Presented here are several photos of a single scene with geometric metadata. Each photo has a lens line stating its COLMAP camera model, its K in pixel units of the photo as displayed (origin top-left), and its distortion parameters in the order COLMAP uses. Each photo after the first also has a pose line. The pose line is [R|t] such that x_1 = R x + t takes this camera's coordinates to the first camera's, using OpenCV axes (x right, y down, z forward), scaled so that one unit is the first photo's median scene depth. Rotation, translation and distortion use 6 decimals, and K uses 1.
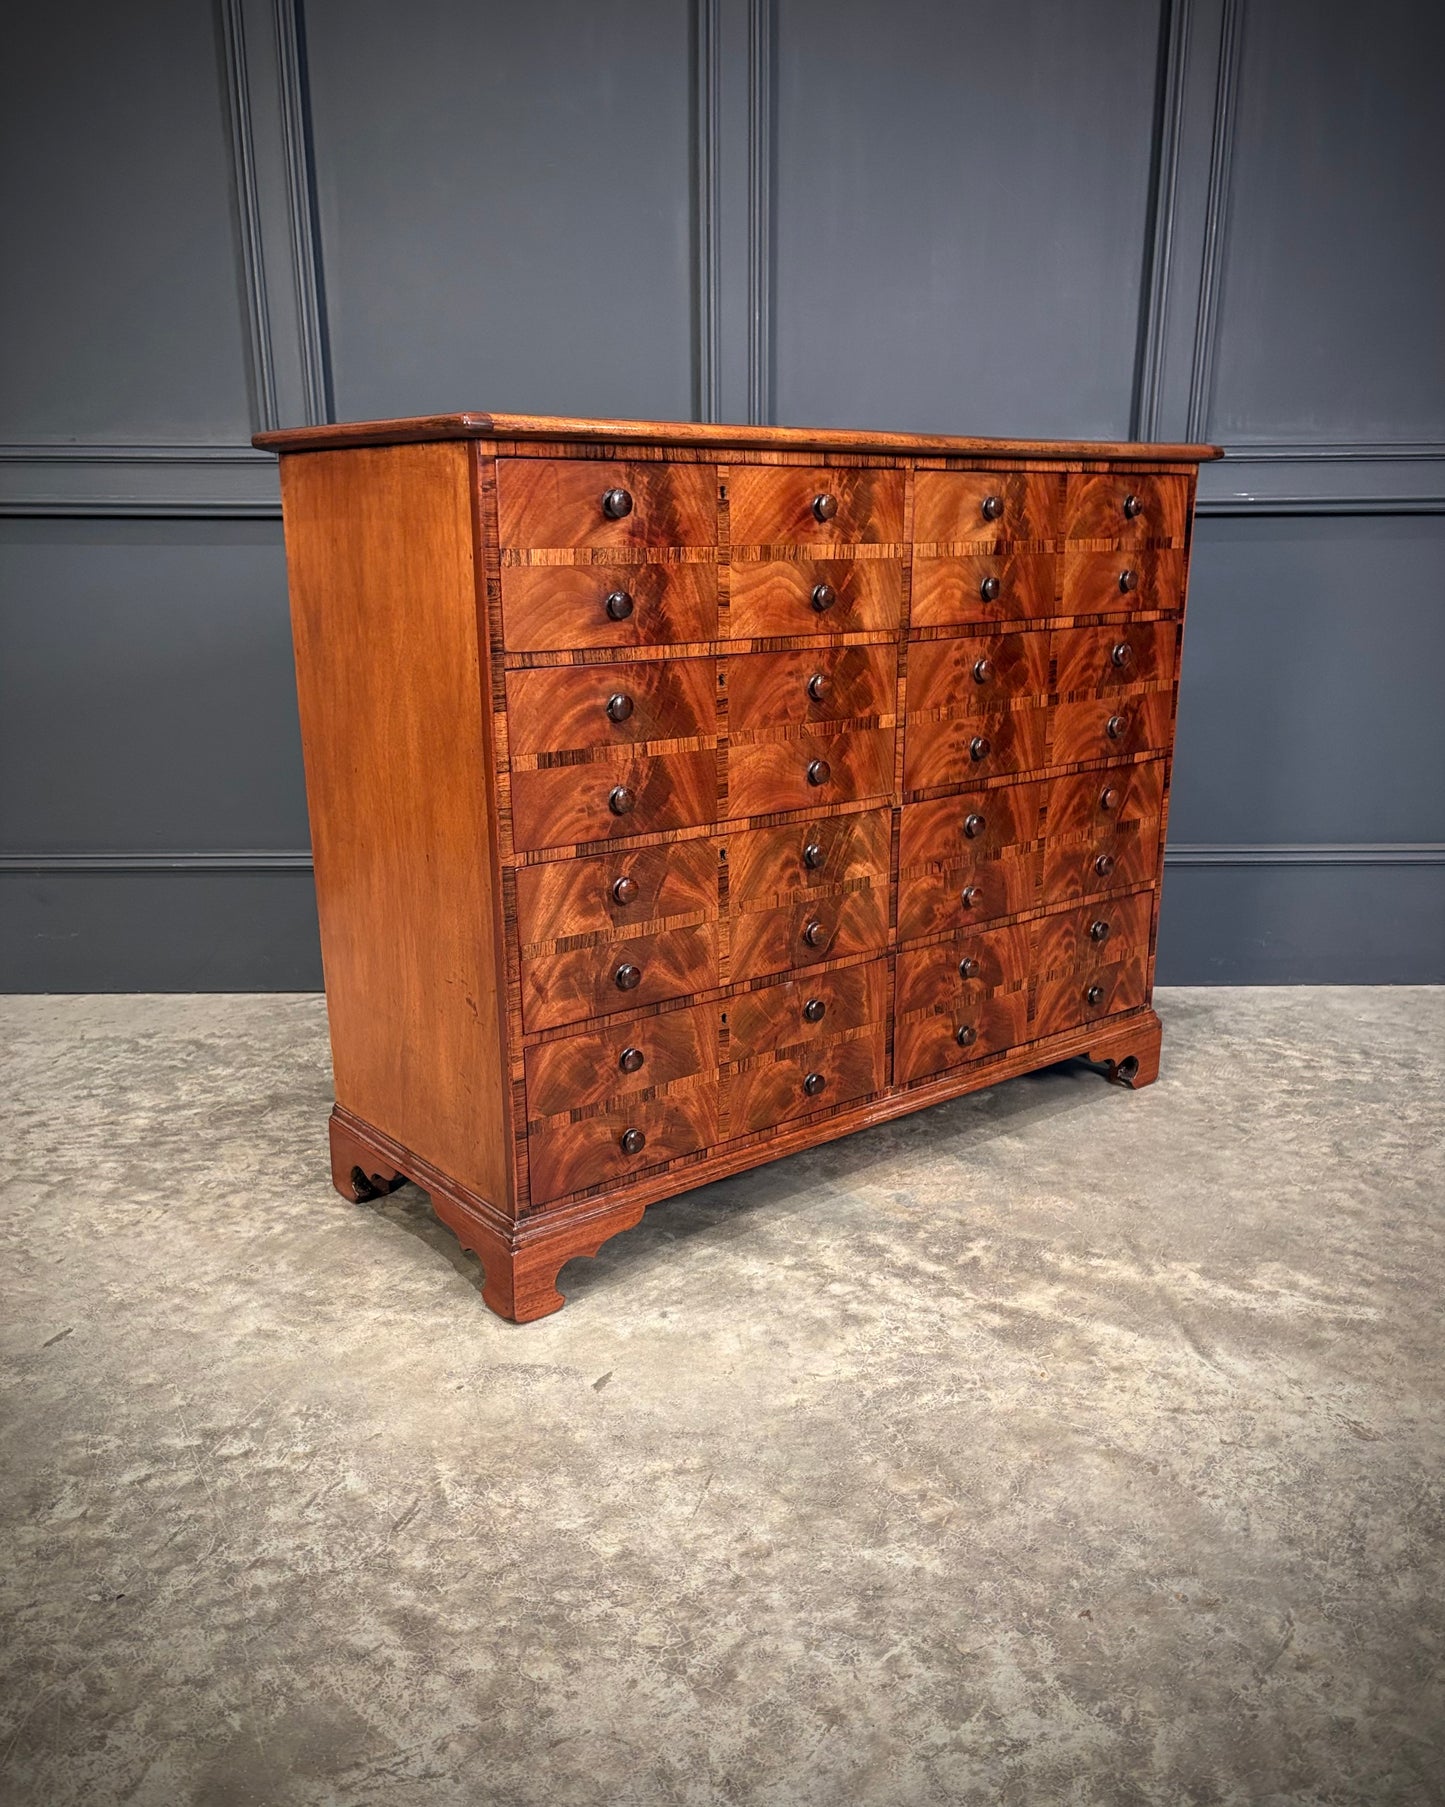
lens RADIAL K [[1438.1, 0, 723.4], [0, 1438.1, 935.5], [0, 0, 1]] dist [0.014150, 0.004046]
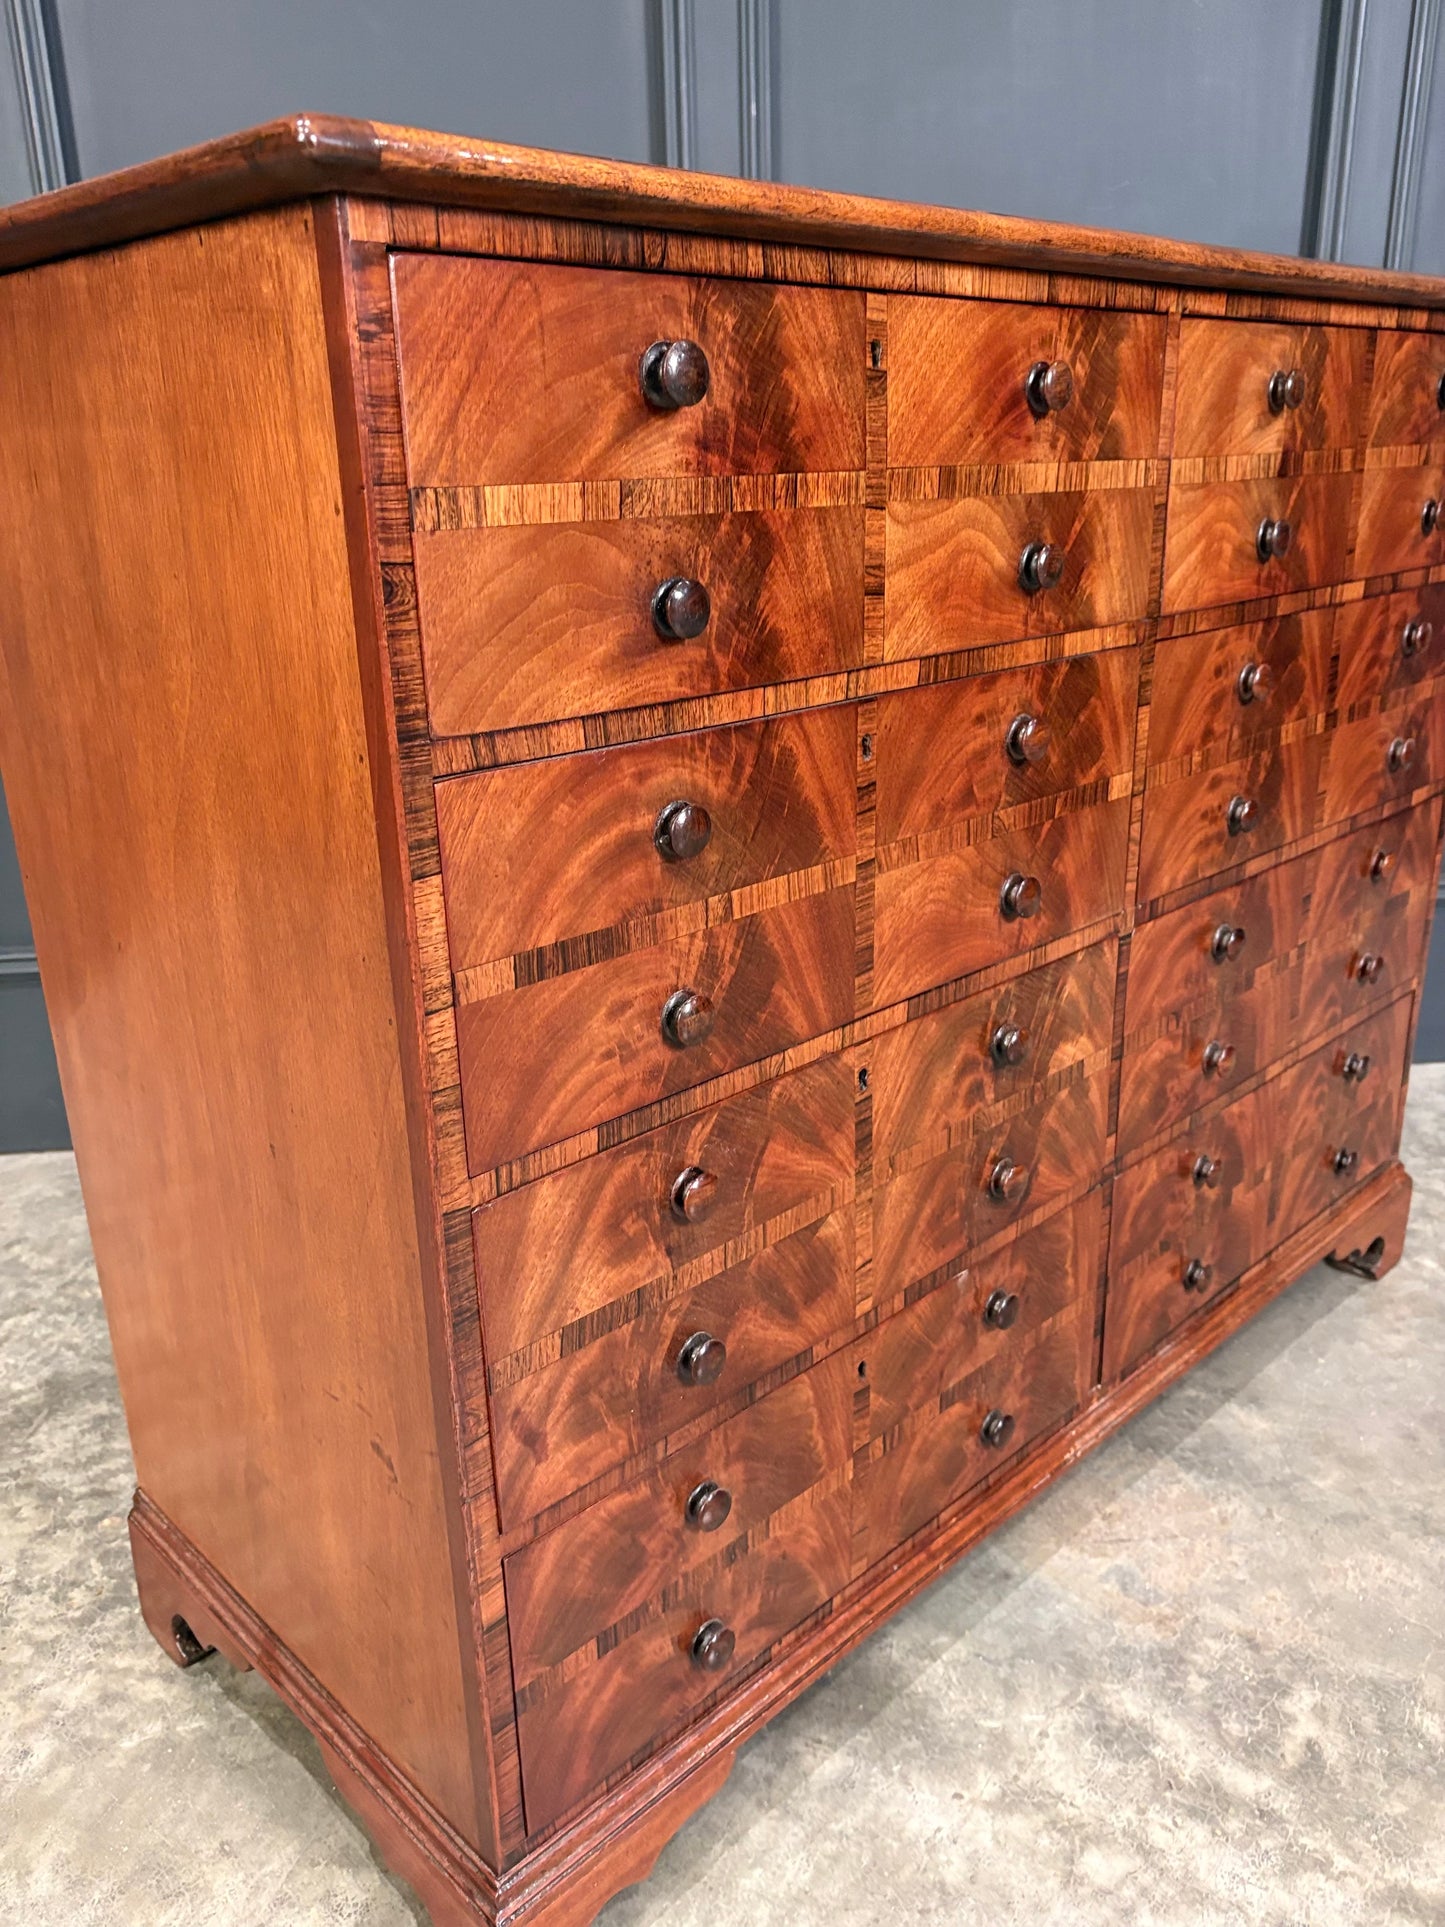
lens RADIAL K [[1426.3, 0, 705.3], [0, 1426.3, 933.0], [0, 0, 1]] dist [0.012730, 0.006182]
pose [[0.996078, -0.047708, 0.074510, -0.090750], [0.044522, 0.998045, 0.043857, -0.131837], [-0.076457, -0.040368, 0.996255, 0.493840]]
